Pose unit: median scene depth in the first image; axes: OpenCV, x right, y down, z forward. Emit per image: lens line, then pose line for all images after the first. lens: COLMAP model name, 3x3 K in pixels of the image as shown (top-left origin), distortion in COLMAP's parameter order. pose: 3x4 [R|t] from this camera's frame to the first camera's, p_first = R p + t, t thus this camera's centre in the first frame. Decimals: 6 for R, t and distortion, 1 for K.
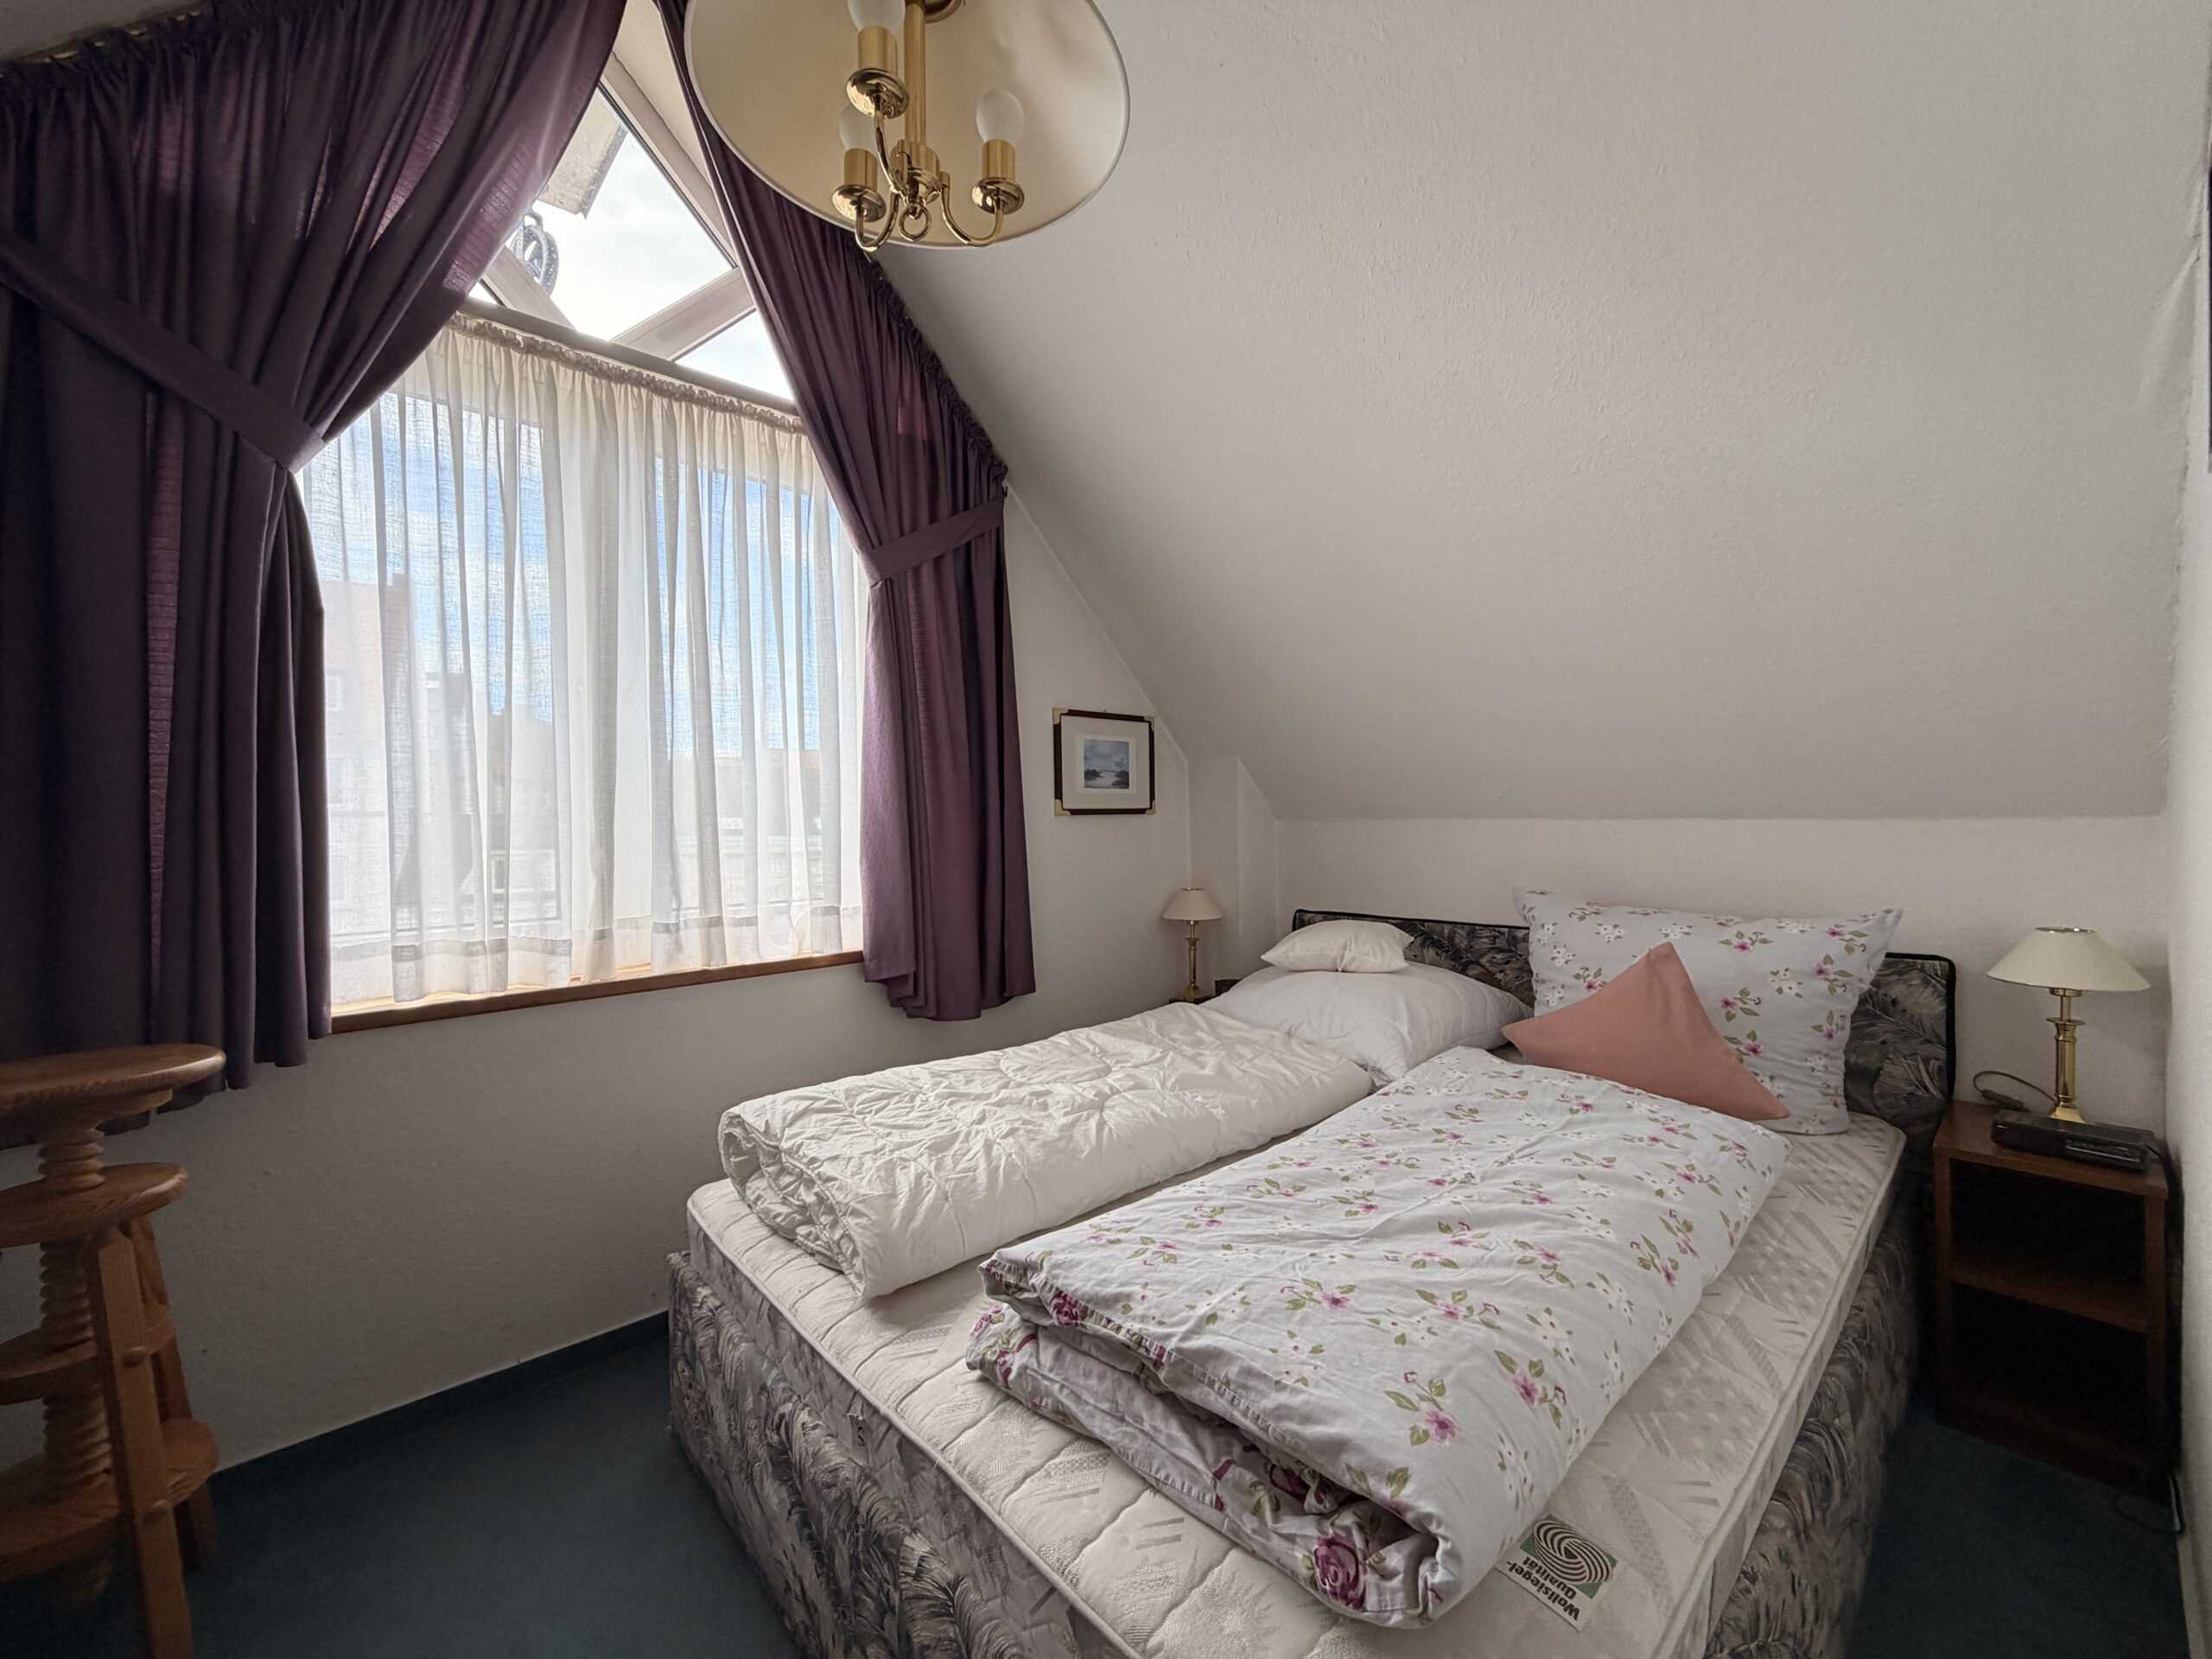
lens RADIAL K [[882.5, 0, 1108.3], [0, 882.5, 836.2], [0, 0, 1]] dist [0.000738, -0.000164]
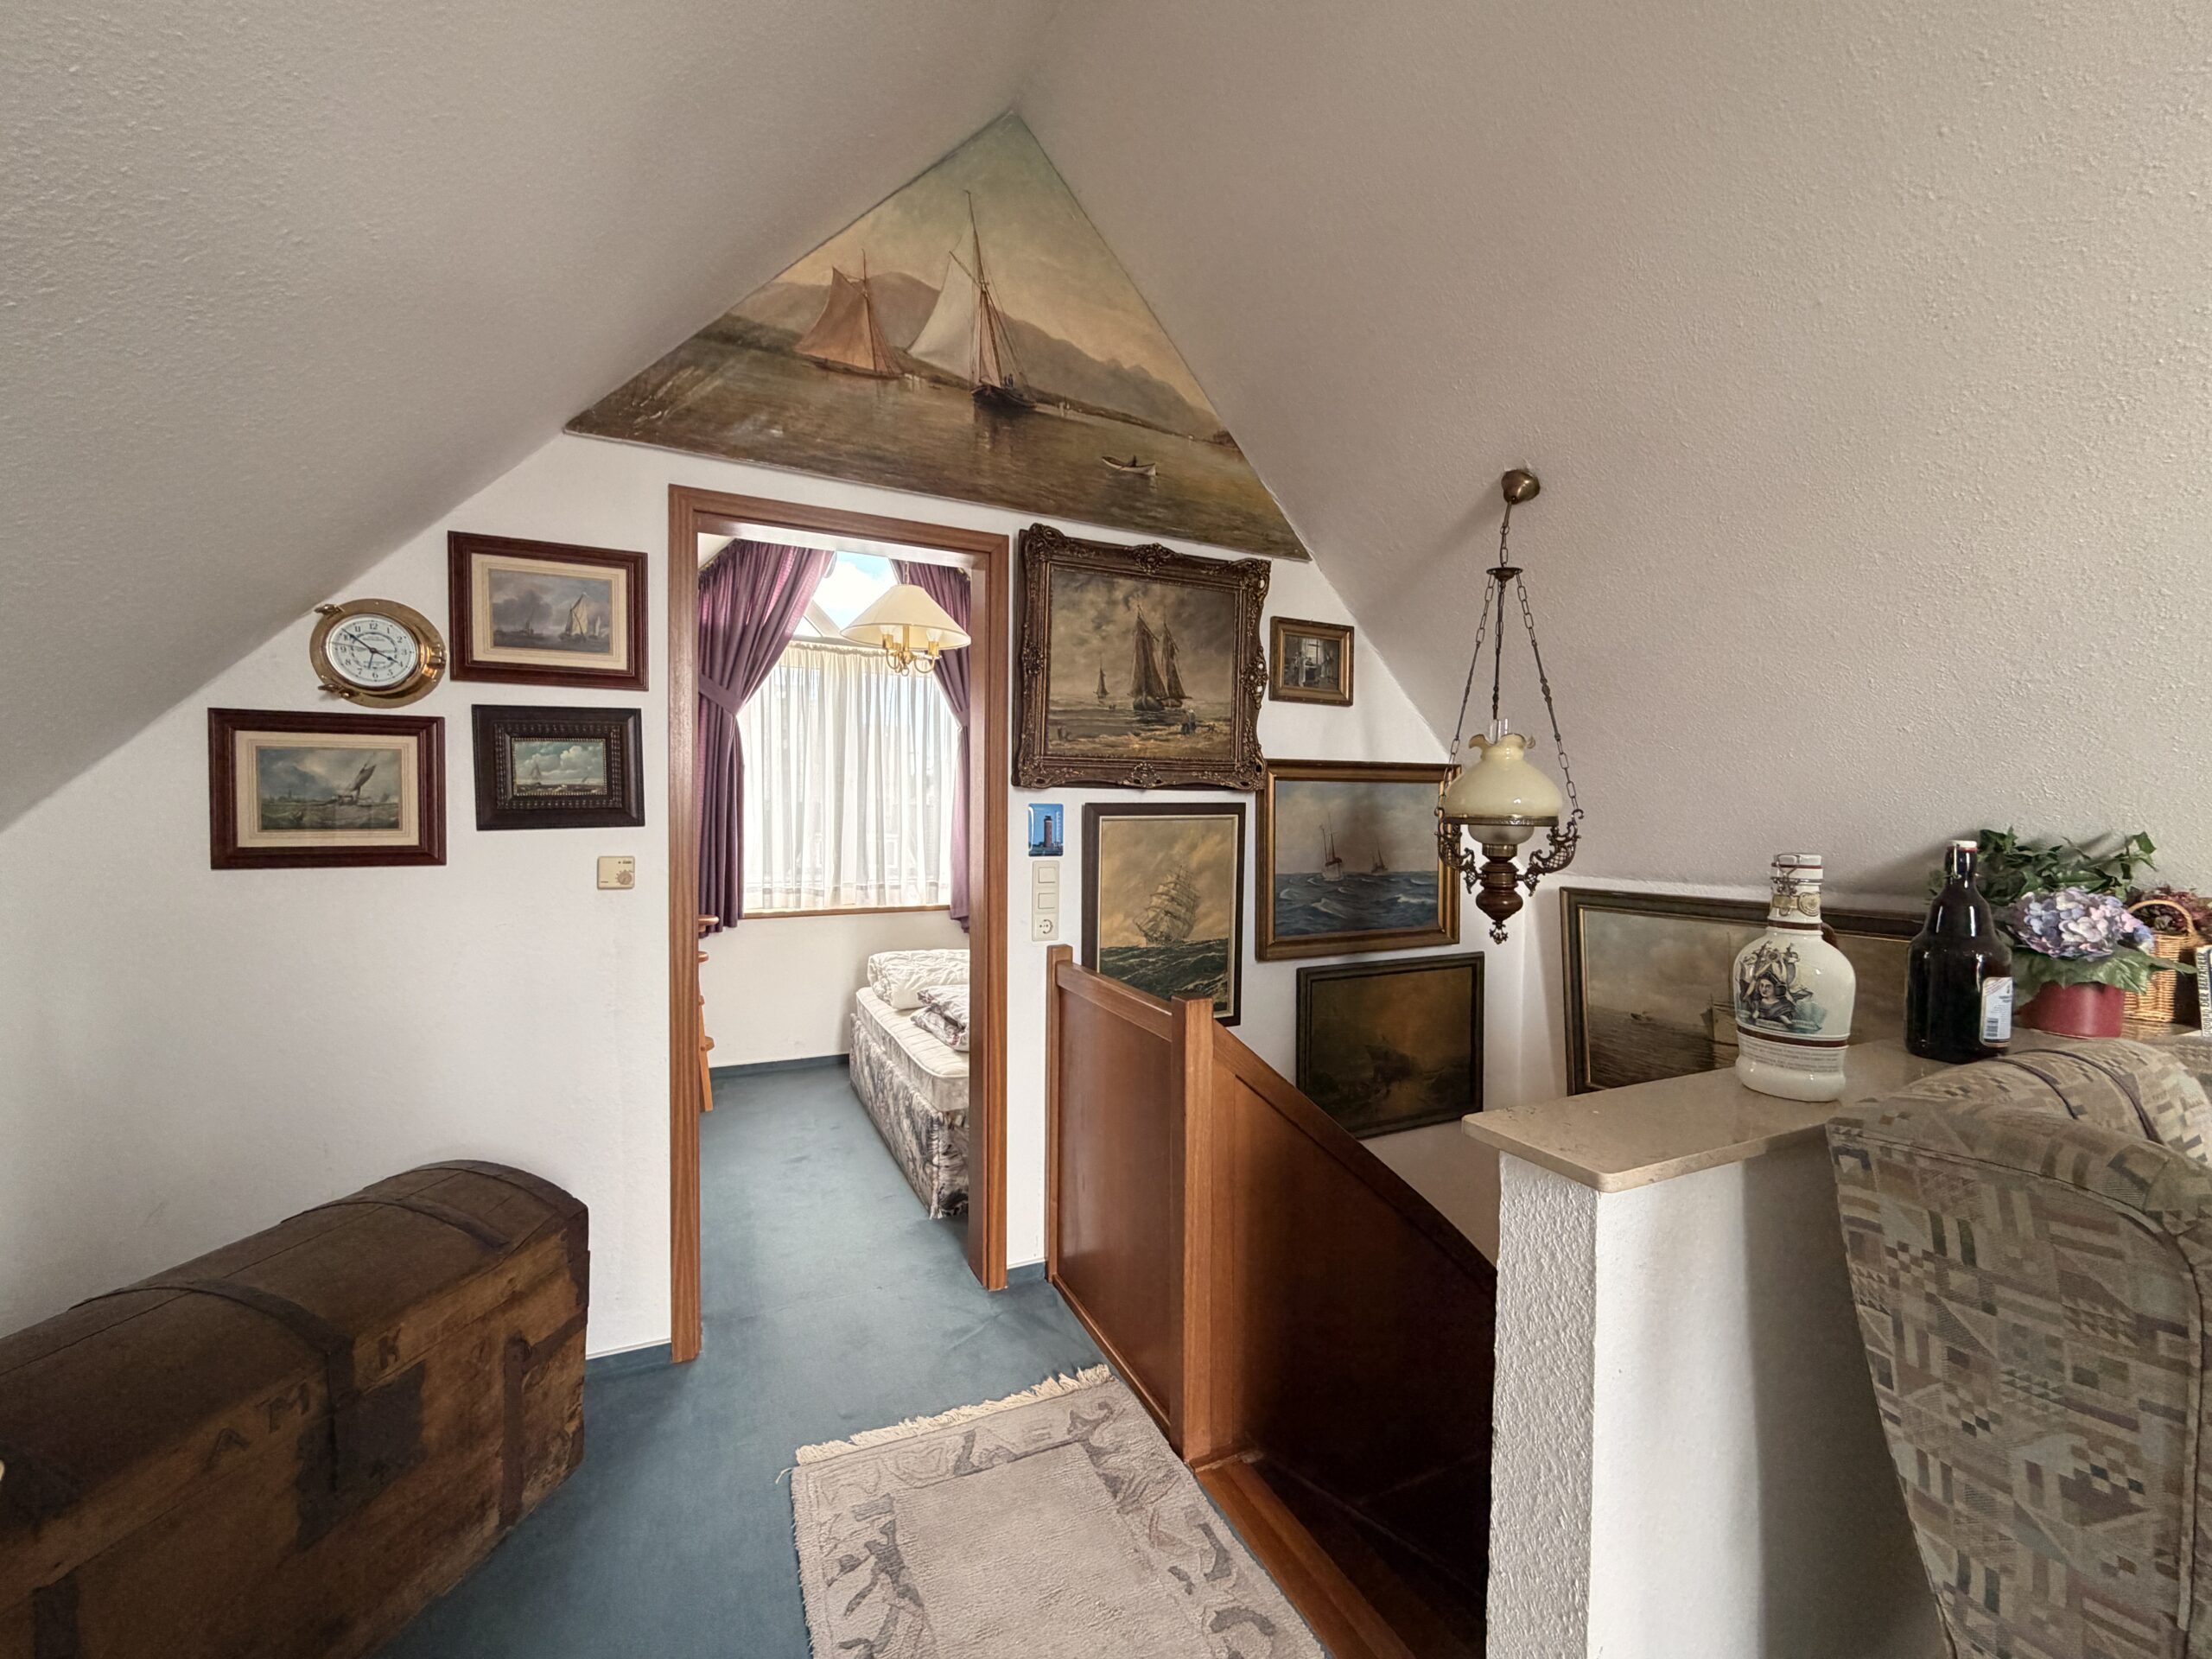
lens RADIAL K [[882.5, 0, 1104.2], [0, 882.5, 831.0], [0, 0, 1]] dist [0.000738, -0.000164]
pose [[0.955139, 0.026434, -0.294975, 0.891313], [-0.026158, 0.999646, 0.004882, -0.082401], [0.295000, 0.003053, 0.955492, -1.157895]]
